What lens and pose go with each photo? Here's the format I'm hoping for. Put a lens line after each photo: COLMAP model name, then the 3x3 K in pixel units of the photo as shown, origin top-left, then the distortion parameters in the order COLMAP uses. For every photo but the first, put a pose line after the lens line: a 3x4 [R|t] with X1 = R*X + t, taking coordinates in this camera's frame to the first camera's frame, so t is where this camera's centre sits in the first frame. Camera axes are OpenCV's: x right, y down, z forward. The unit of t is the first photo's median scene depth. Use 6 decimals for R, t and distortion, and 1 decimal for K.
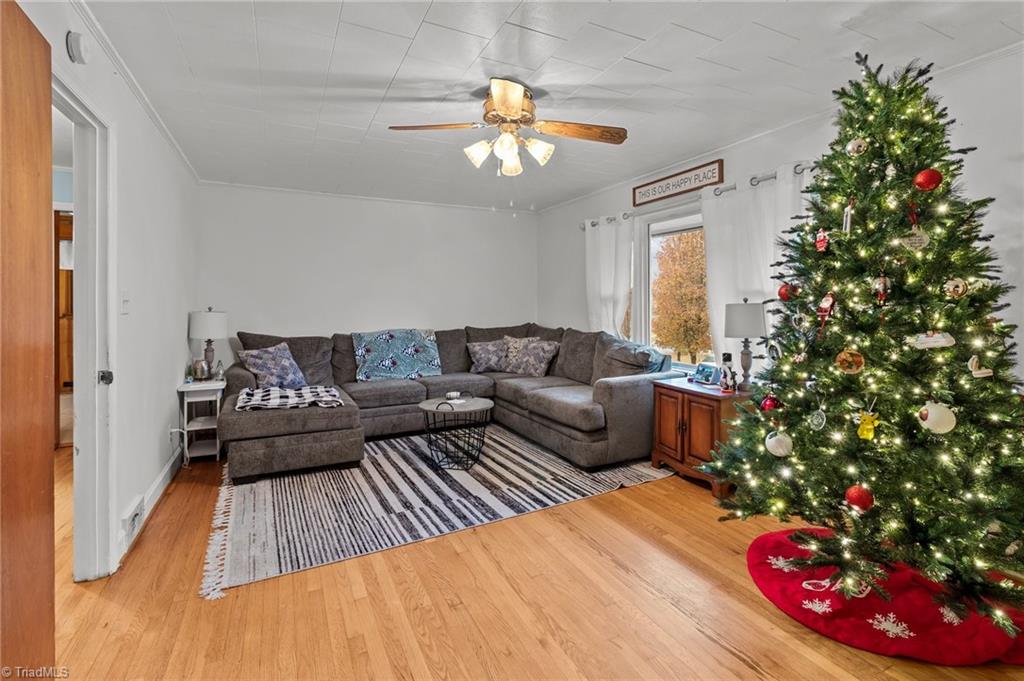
lens RADIAL K [[483.5, 0, 523.5], [0, 483.5, 302.9], [0, 0, 1]] dist [-0.000969, 0.000393]
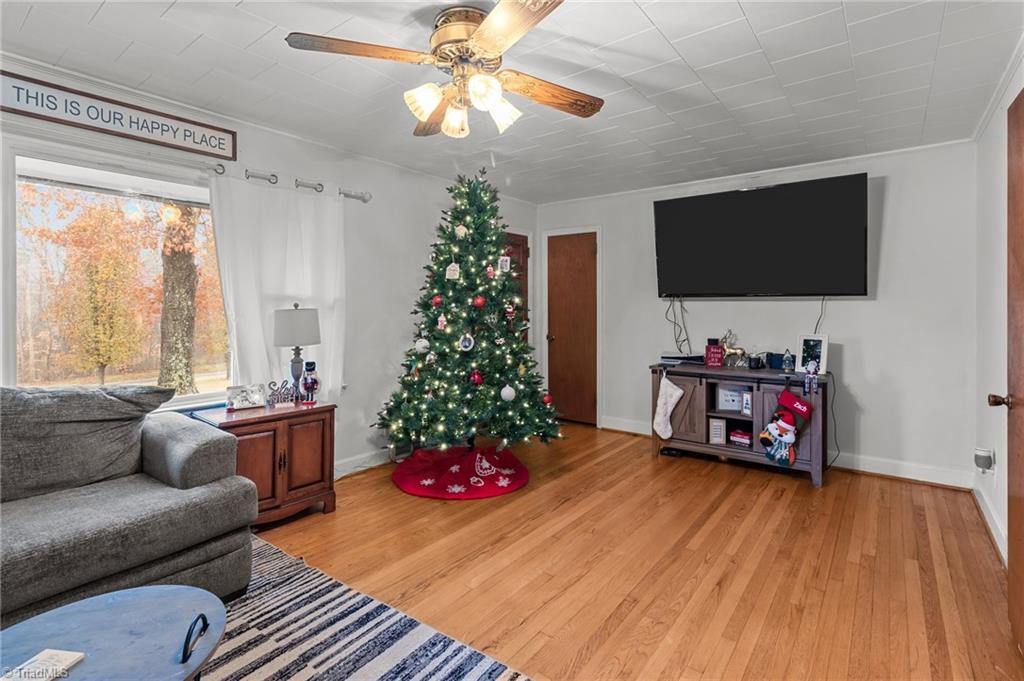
lens RADIAL K [[483.5, 0, 523.5], [0, 483.5, 302.9], [0, 0, 1]] dist [-0.000969, 0.000393]
pose [[-0.441171, 0.005713, 0.897405, -0.658337], [-0.002586, 0.999967, -0.007638, -0.005427], [-0.897419, -0.005690, -0.441142, 1.128059]]
